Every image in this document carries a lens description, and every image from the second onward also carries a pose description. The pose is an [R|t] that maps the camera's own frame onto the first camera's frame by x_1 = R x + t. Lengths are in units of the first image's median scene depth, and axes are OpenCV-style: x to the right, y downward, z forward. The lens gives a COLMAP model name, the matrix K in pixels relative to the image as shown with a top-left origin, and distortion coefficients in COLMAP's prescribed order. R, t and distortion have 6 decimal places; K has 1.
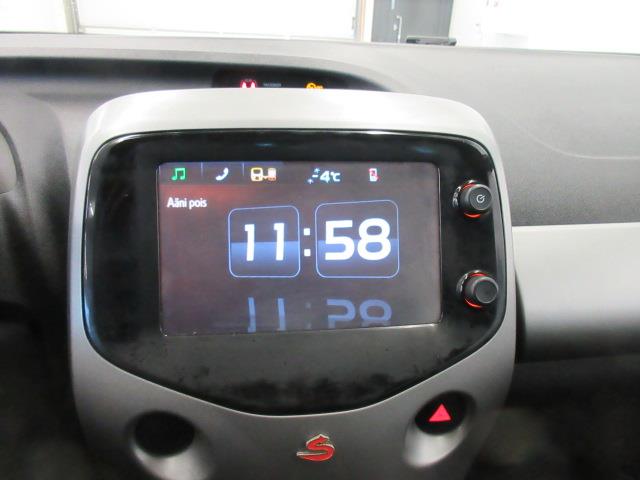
lens RADIAL K [[475.1, 0, 320.0], [0, 475.1, 240.0], [0, 0, 1]] dist [0.023072, 0.001158]
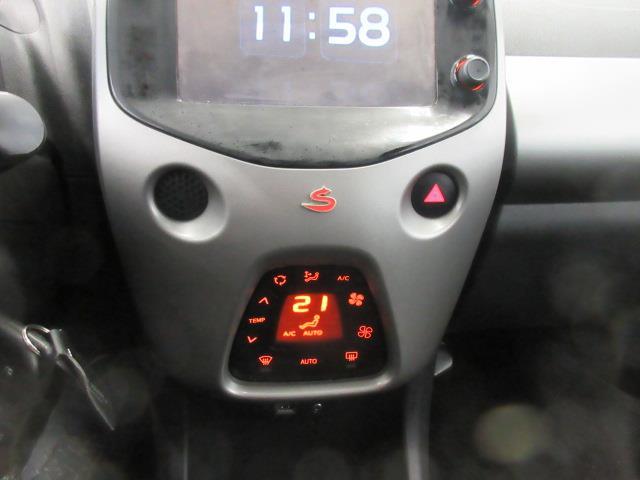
lens RADIAL K [[475.1, 0, 320.0], [0, 475.1, 240.0], [0, 0, 1]] dist [0.023072, 0.001158]
pose [[0.999943, 0.005419, -0.009183, 0.003471], [-0.005525, 0.999919, -0.011481, 0.499501], [0.009120, 0.011531, 0.999892, -0.079234]]
